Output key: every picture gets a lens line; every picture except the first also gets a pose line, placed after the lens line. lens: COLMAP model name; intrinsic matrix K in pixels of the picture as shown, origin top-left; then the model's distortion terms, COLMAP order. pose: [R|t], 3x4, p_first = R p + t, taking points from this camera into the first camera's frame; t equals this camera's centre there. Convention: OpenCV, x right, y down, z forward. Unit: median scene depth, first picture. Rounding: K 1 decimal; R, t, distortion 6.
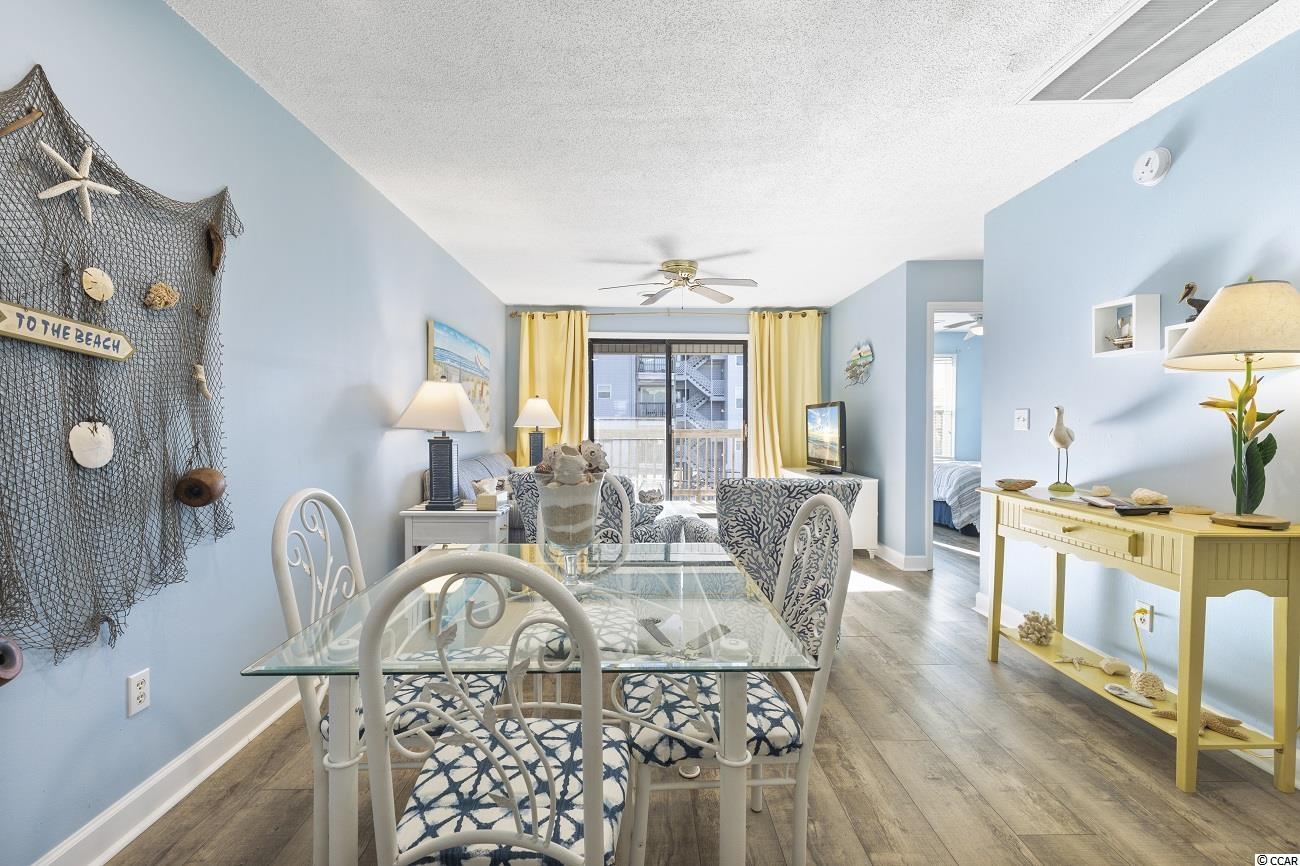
lens RADIAL K [[602.8, 0, 656.3], [0, 602.8, 415.1], [0, 0, 1]] dist [0.000953, -0.000042]
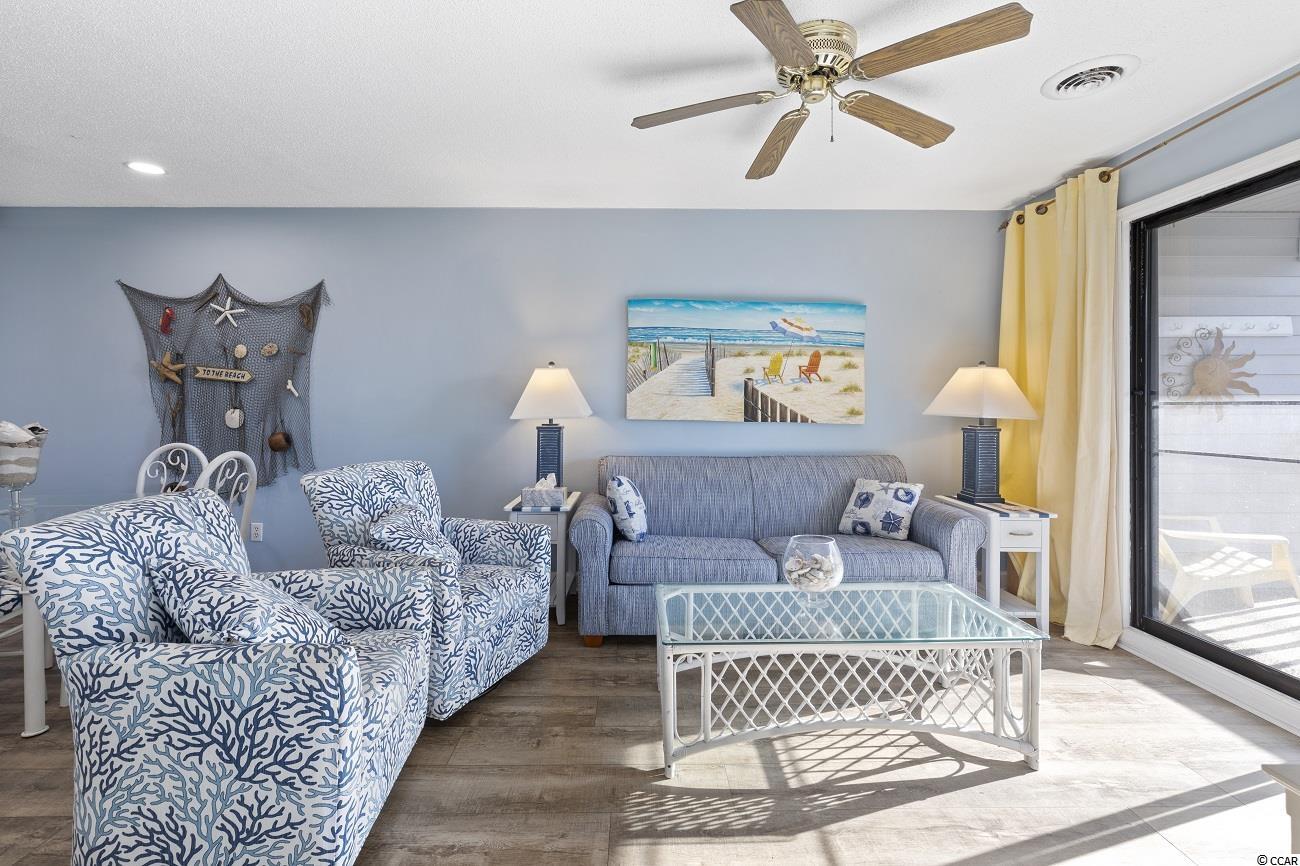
lens RADIAL K [[602.8, 0, 656.3], [0, 602.8, 415.1], [0, 0, 1]] dist [0.000953, -0.000042]
pose [[-0.022152, 0.010057, -0.999704, 1.392172], [0.009807, 0.999903, 0.009842, 0.028537], [0.999707, -0.009586, -0.022249, 2.610914]]
